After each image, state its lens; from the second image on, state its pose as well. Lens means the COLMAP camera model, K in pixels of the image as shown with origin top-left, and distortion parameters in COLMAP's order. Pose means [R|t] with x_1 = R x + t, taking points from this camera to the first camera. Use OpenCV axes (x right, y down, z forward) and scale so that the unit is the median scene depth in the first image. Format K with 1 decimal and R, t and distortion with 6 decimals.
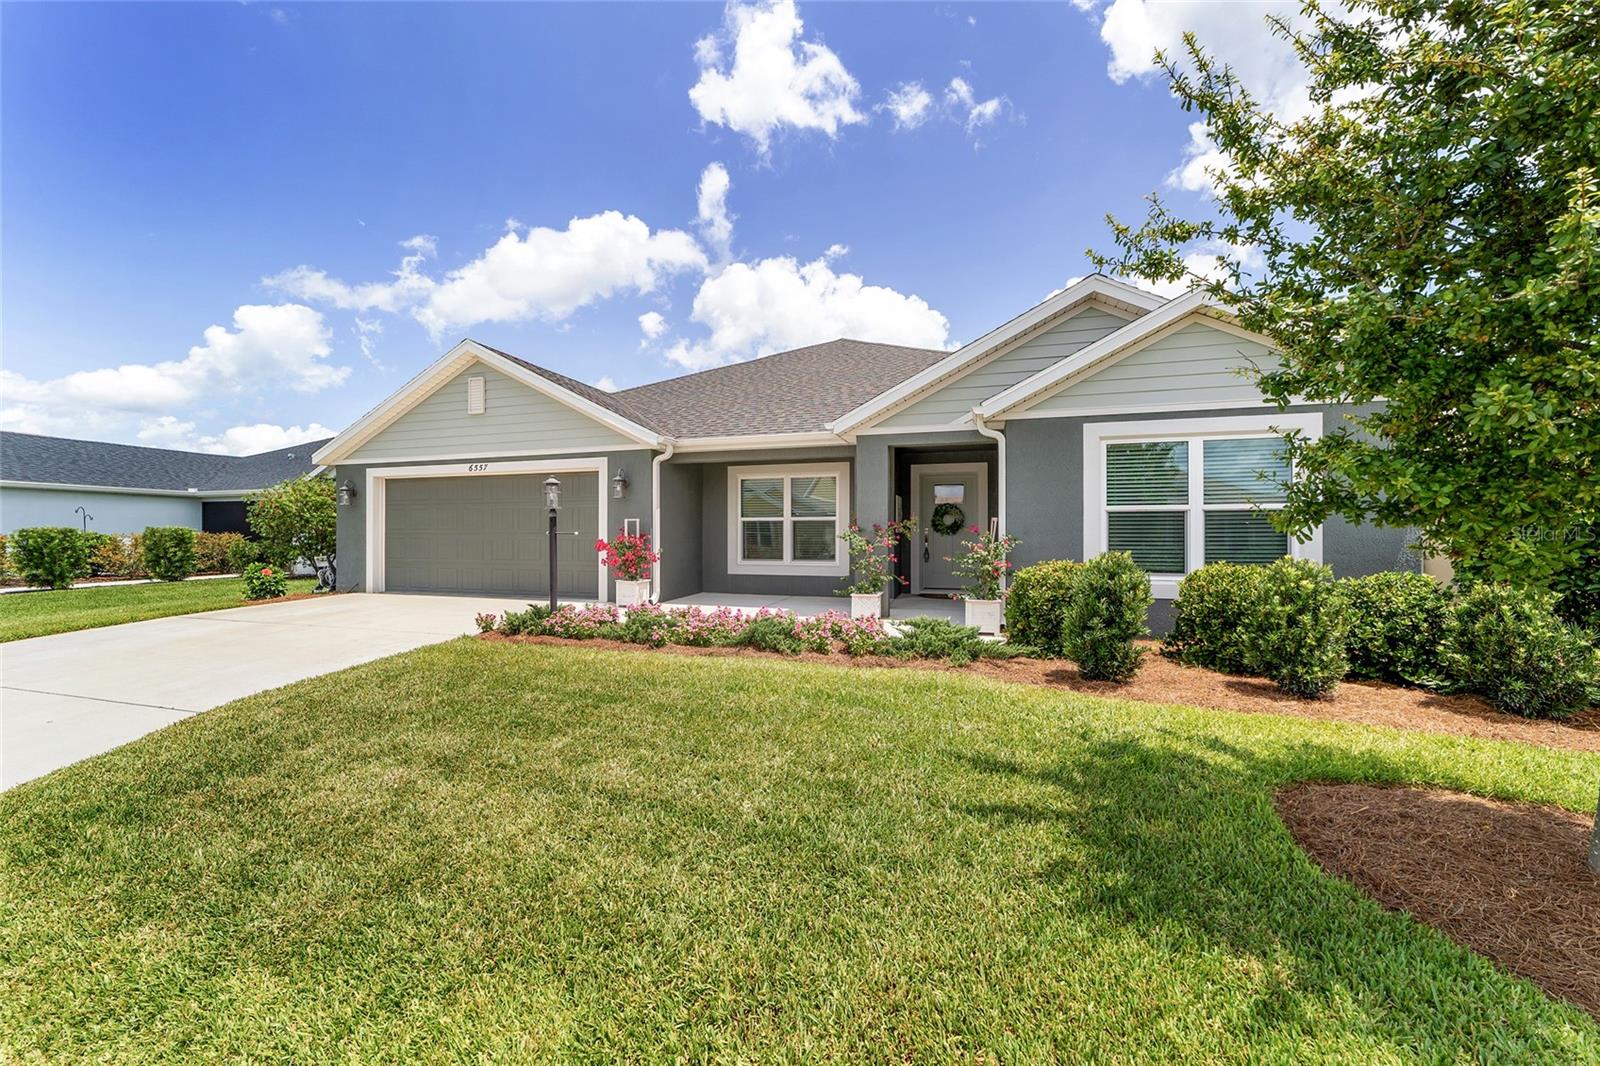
lens RADIAL K [[645.6, 0, 783.6], [0, 645.6, 533.9], [0, 0, 1]] dist [0.009659, 0.000402]
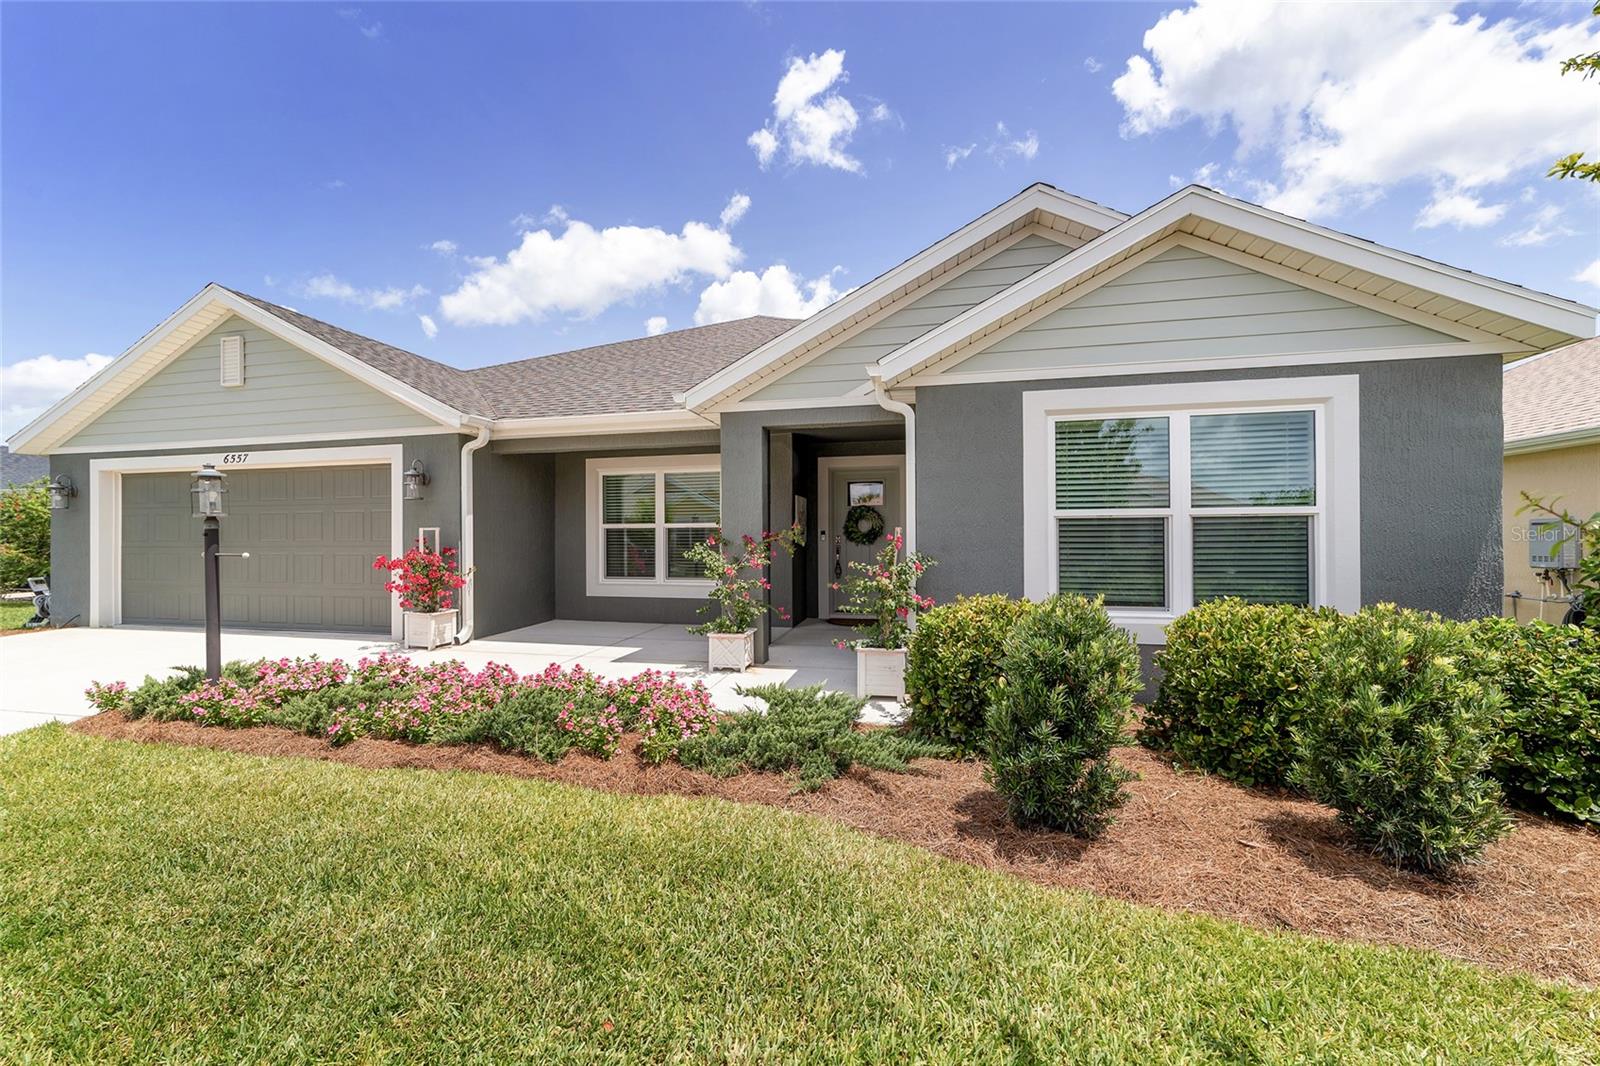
lens RADIAL K [[645.6, 0, 783.6], [0, 645.6, 533.9], [0, 0, 1]] dist [0.009659, 0.000402]
pose [[0.997668, -0.004896, 0.068084, 0.110277], [0.005035, 0.999986, -0.001881, -0.012148], [-0.068074, 0.002219, 0.997678, 0.225104]]
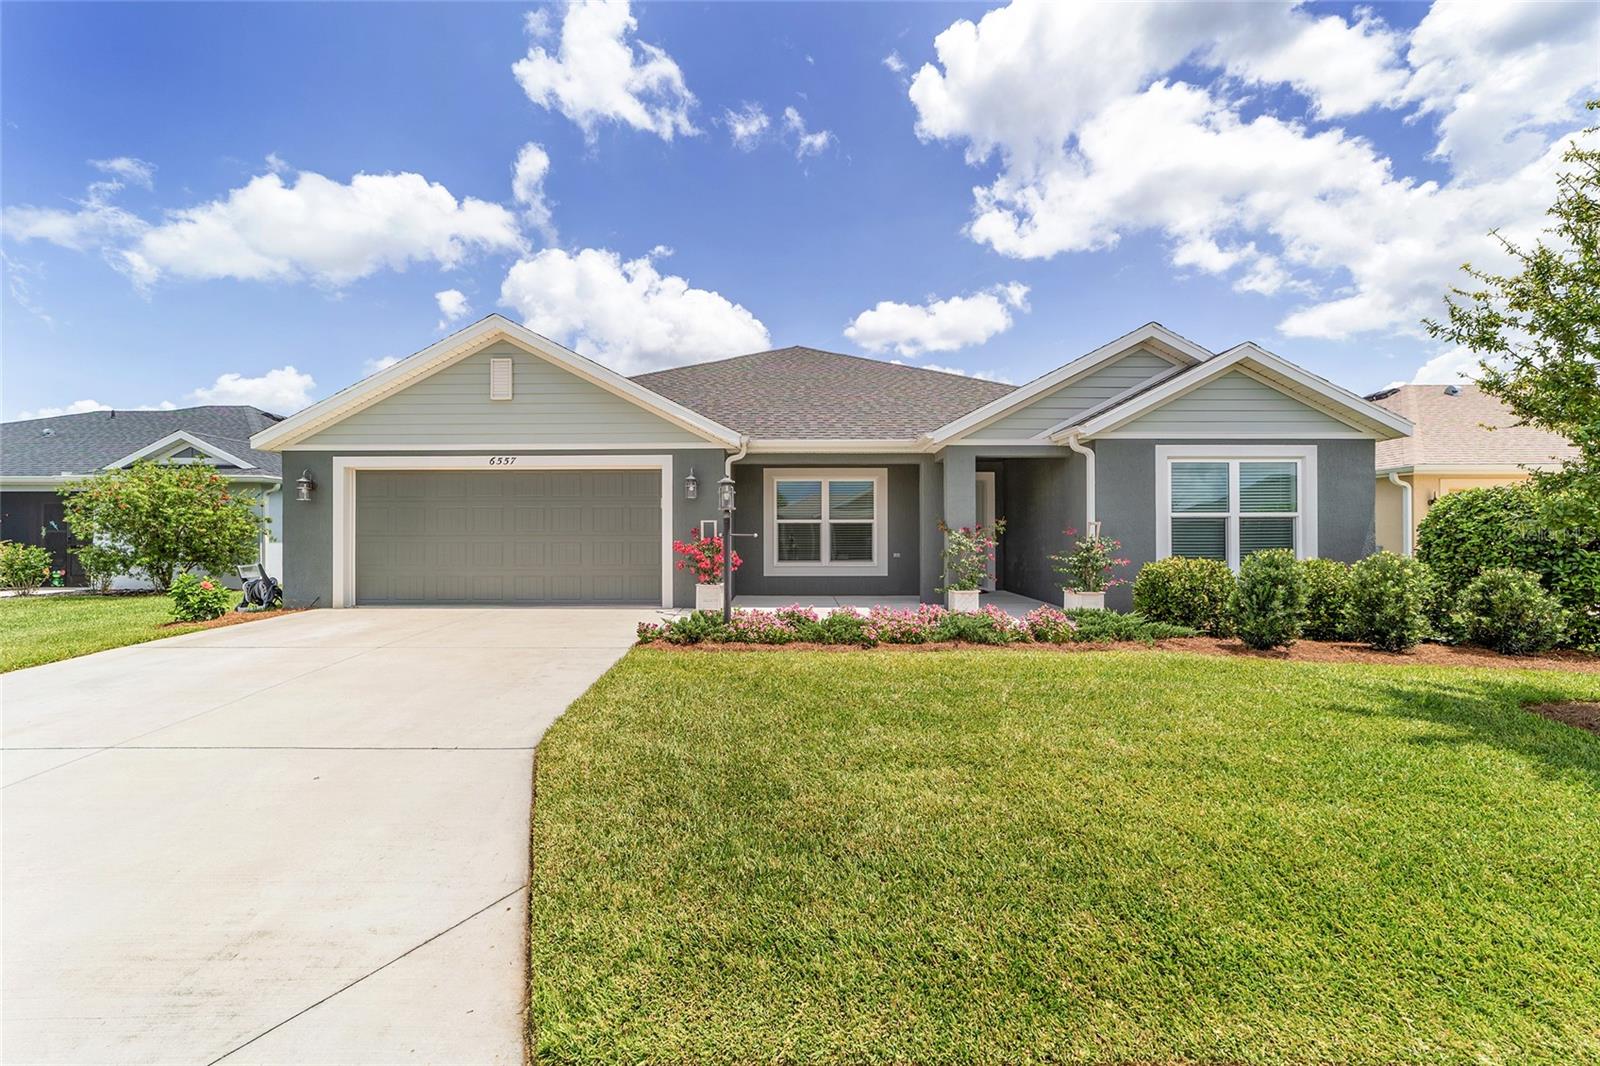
lens RADIAL K [[636.1, 0, 805.1], [0, 636.1, 535.5], [0, 0, 1]] dist [0.001969, 0.000428]
pose [[0.947943, -0.000943, 0.318438, -0.378331], [0.001291, 0.999999, -0.000881, 0.000198], [-0.318437, 0.001247, 0.947943, 0.052450]]
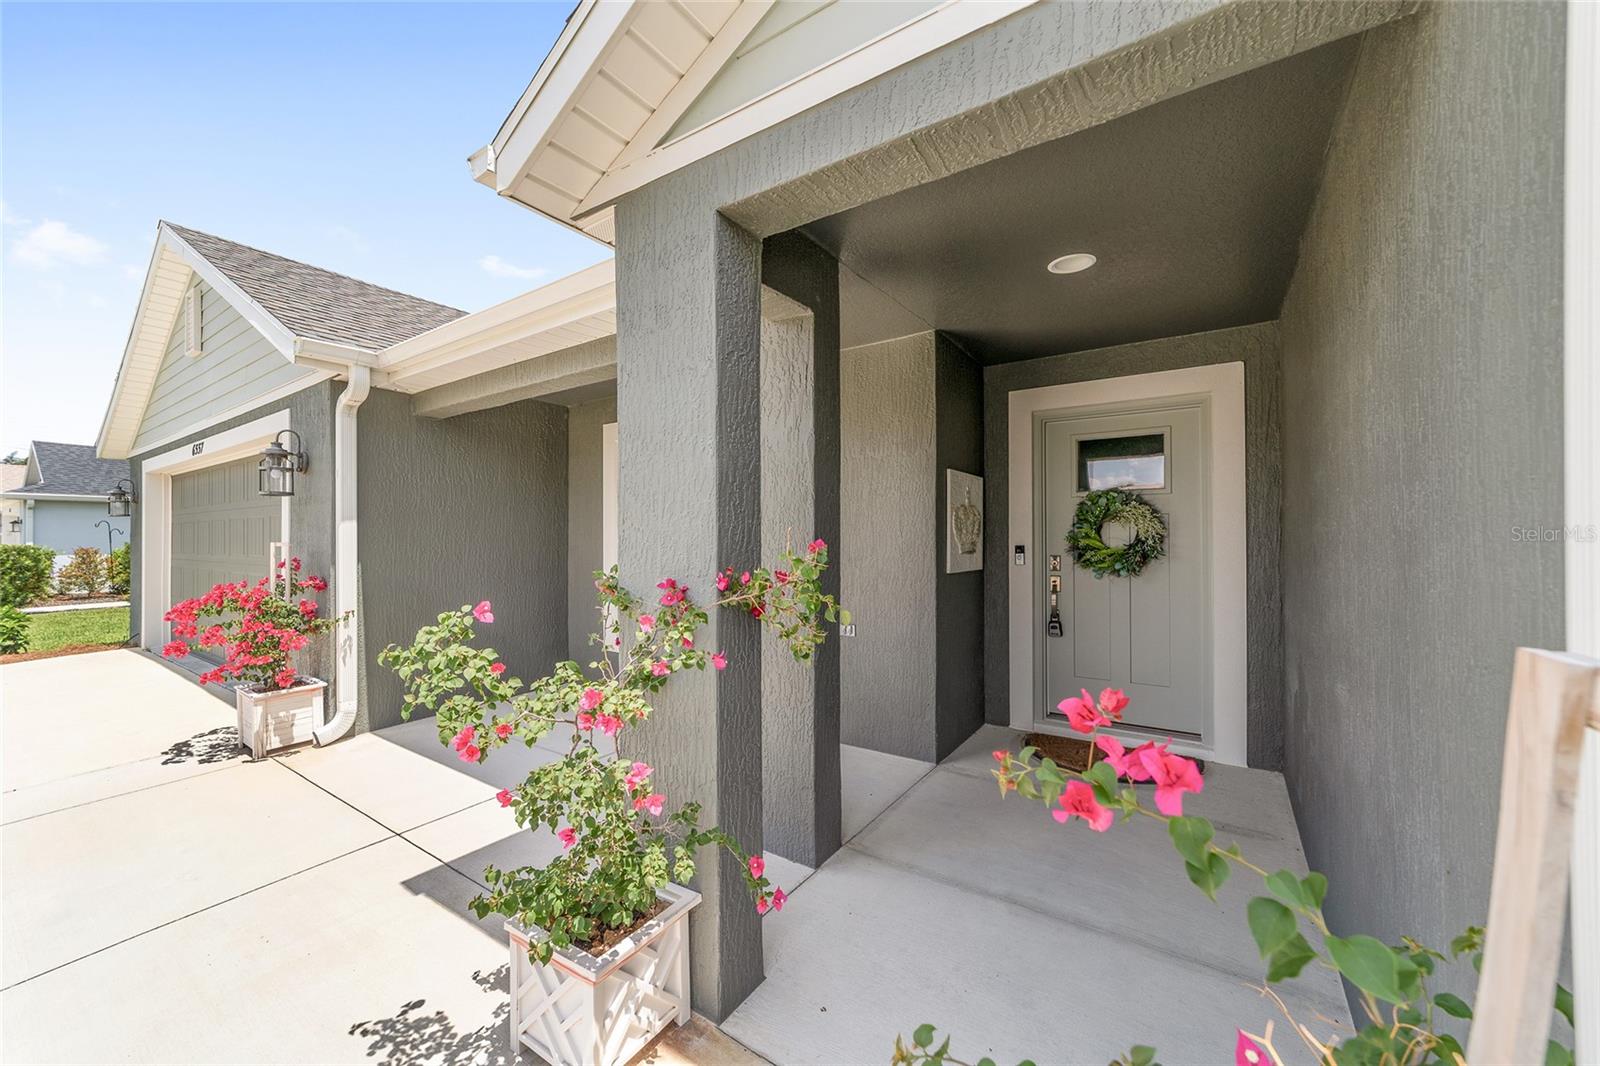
lens RADIAL K [[617.3, 0, 800.0], [0, 617.3, 533.0], [0, 0, 1]] dist [0.000169, 0.000363]
pose [[0.956853, -0.005023, -0.290528, 0.202711], [0.004752, 0.999987, -0.001637, -0.025416], [0.290532, 0.000186, 0.956865, 0.669221]]
